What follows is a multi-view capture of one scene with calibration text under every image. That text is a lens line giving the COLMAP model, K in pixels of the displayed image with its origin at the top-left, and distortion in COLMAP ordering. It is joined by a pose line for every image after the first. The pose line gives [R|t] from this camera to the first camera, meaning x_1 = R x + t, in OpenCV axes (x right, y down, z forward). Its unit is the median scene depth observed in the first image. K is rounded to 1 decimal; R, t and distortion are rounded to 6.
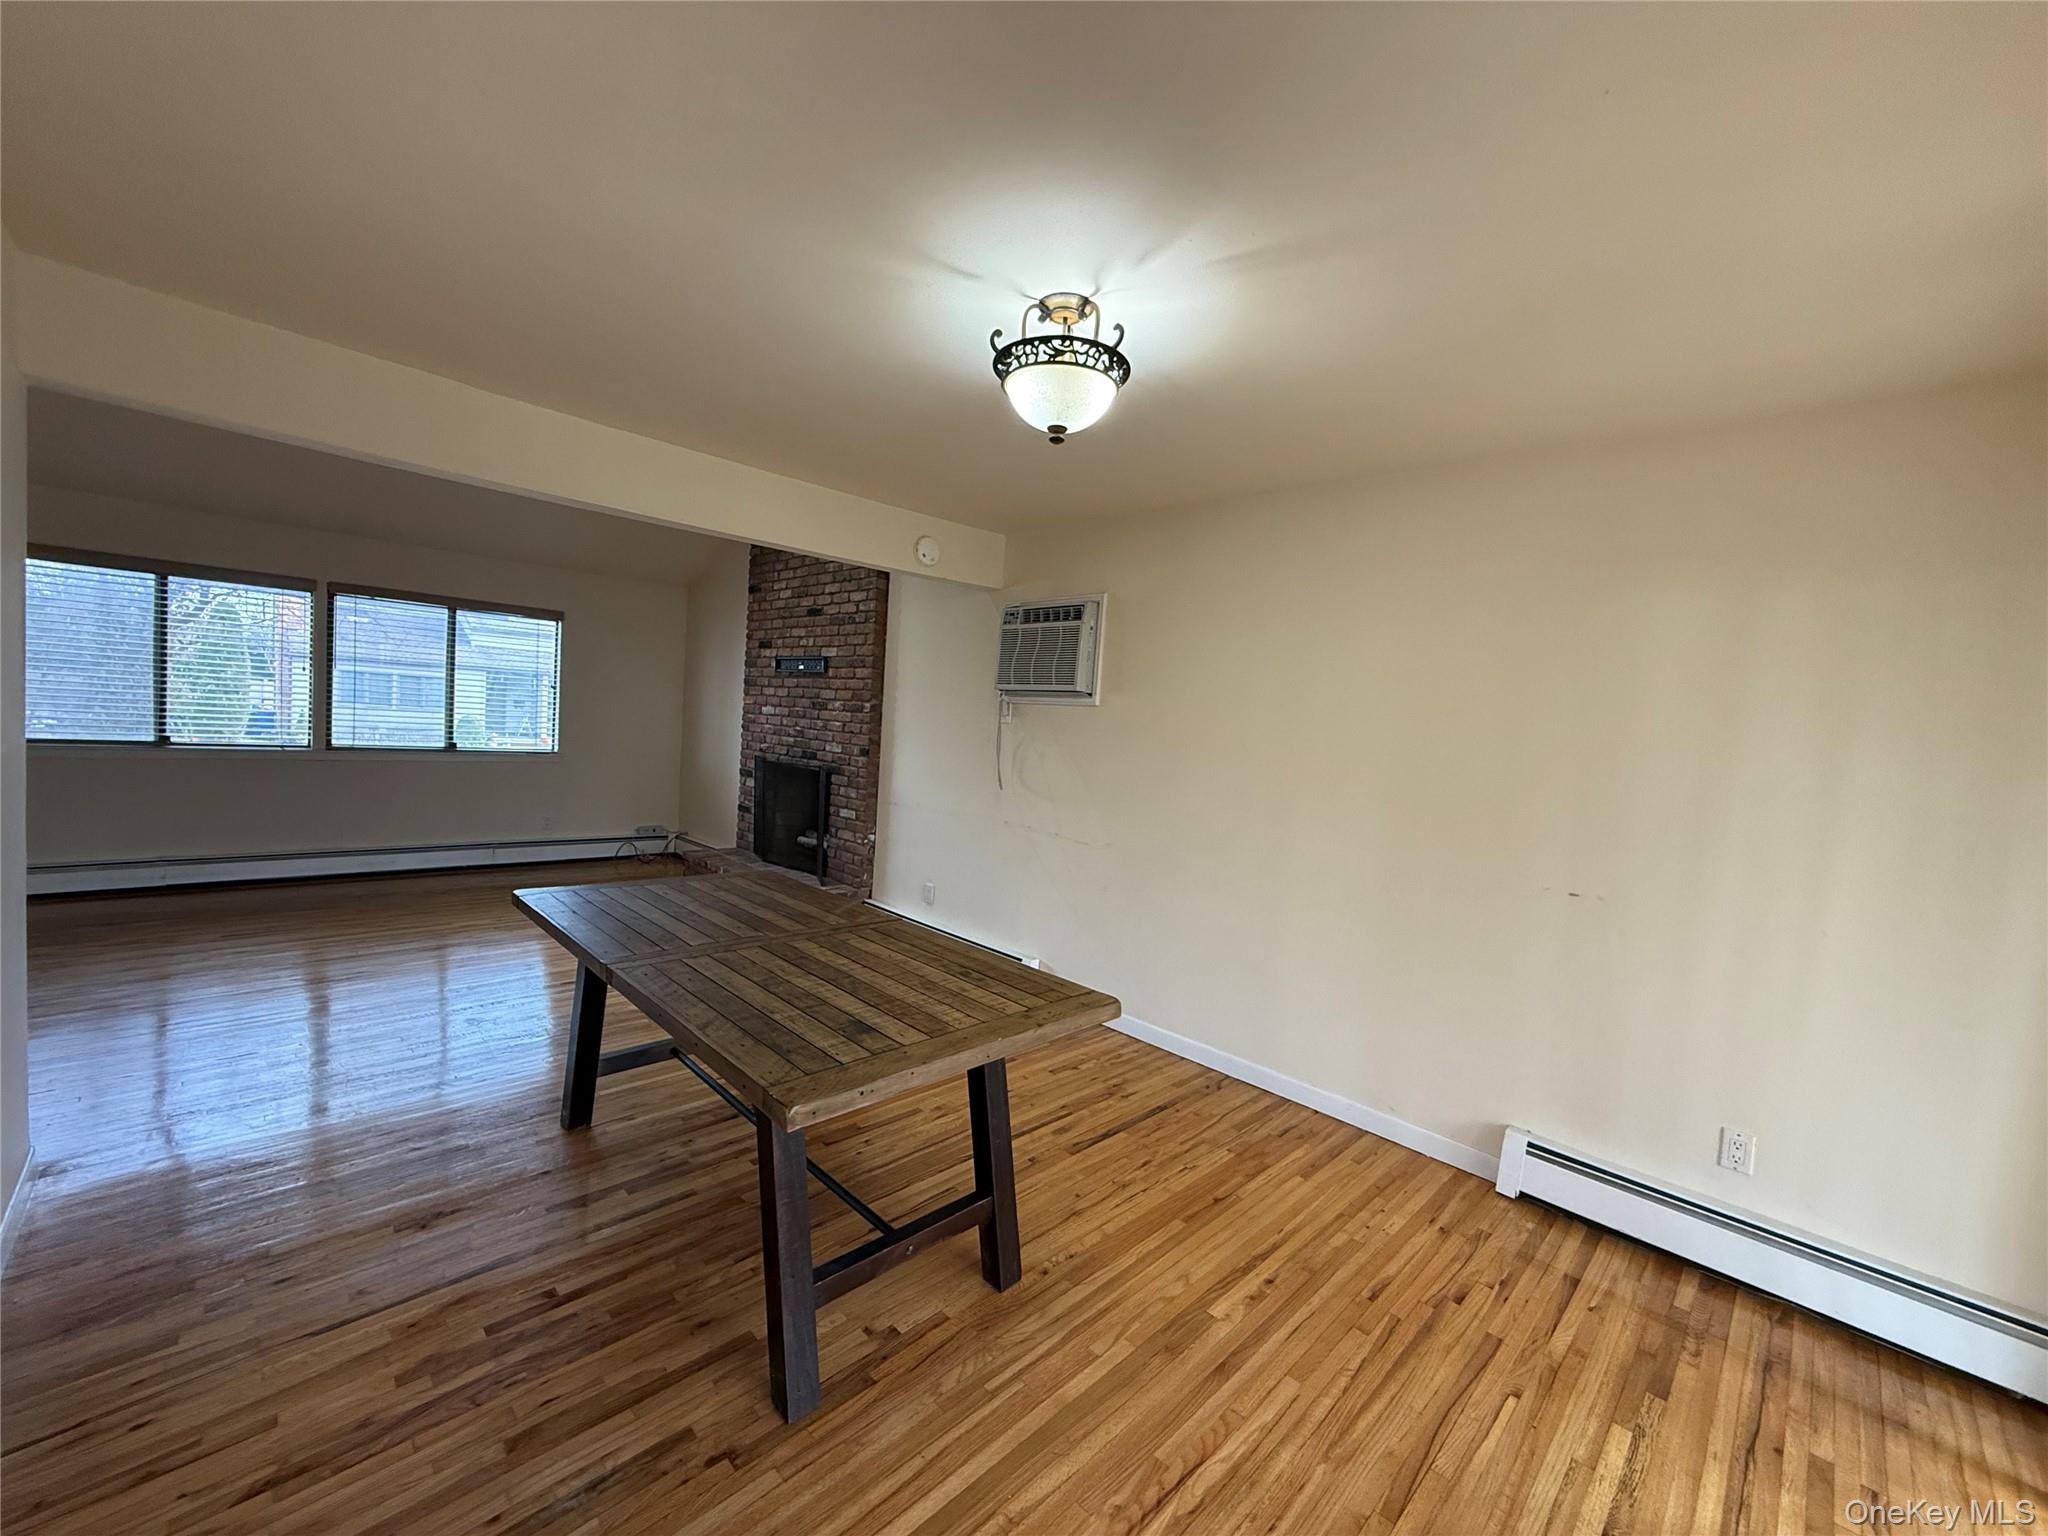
lens RADIAL K [[814.6, 0, 1024.0], [0, 814.6, 768.0], [0, 0, 1]] dist [0.000679, -0.000045]
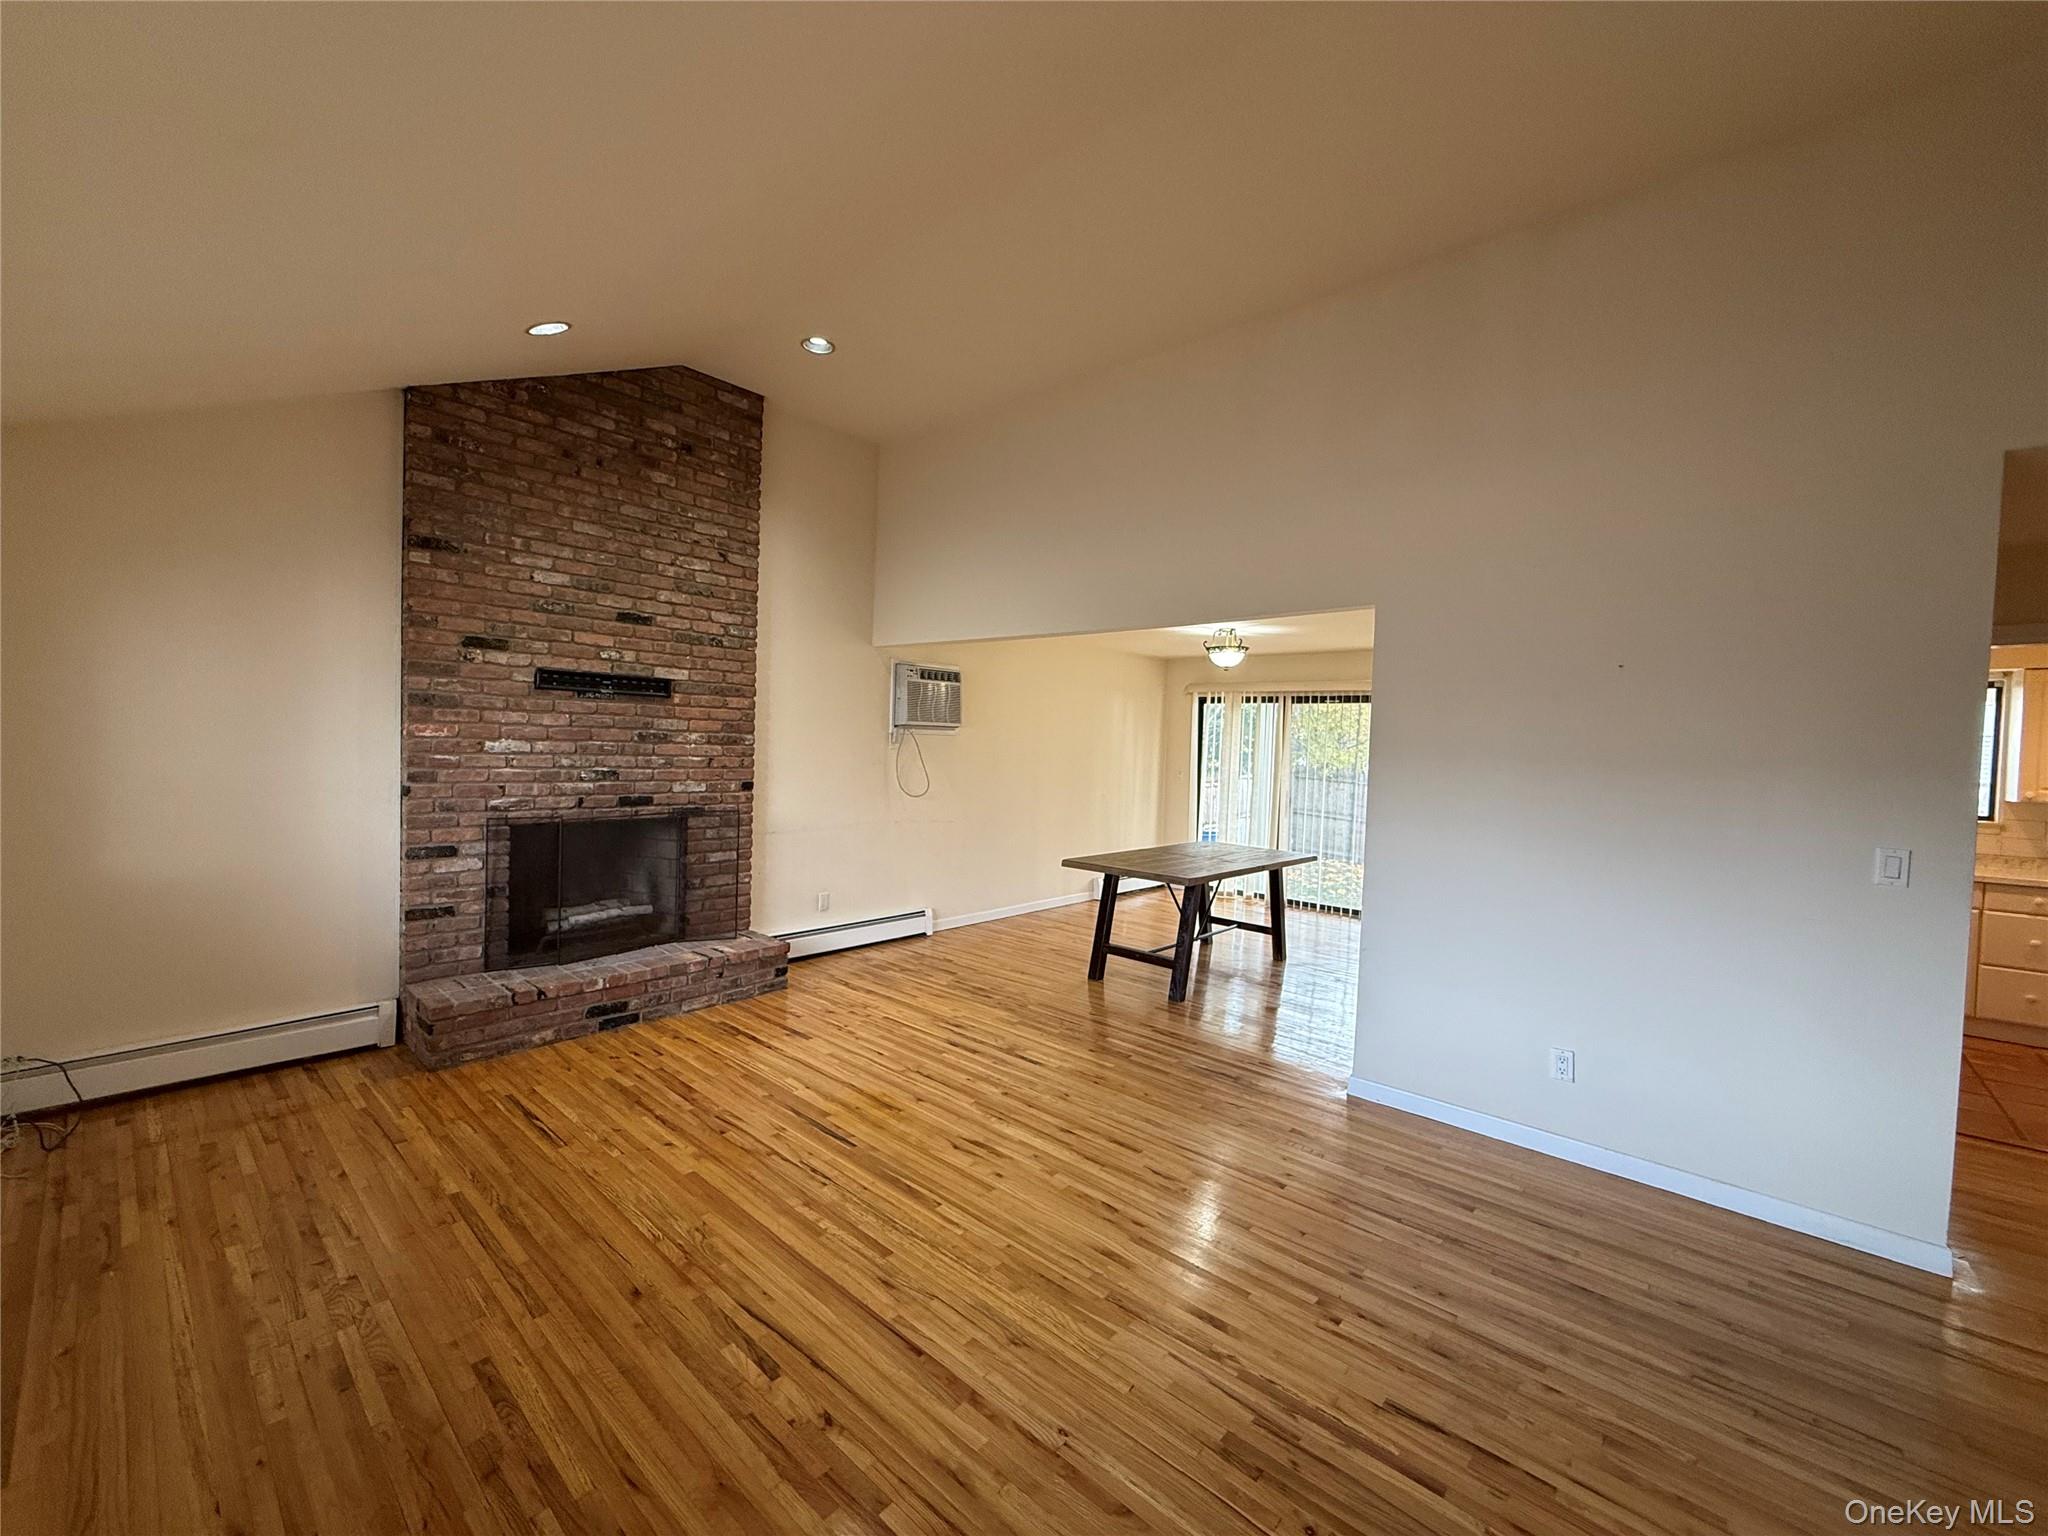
lens RADIAL K [[814.6, 0, 1024.0], [0, 814.6, 768.0], [0, 0, 1]] dist [0.000679, -0.000045]
pose [[-0.061300, -0.098693, 0.993228, -1.100649], [0.019766, 0.994784, 0.100067, -0.122972], [-0.997924, 0.025766, -0.059030, 0.694567]]
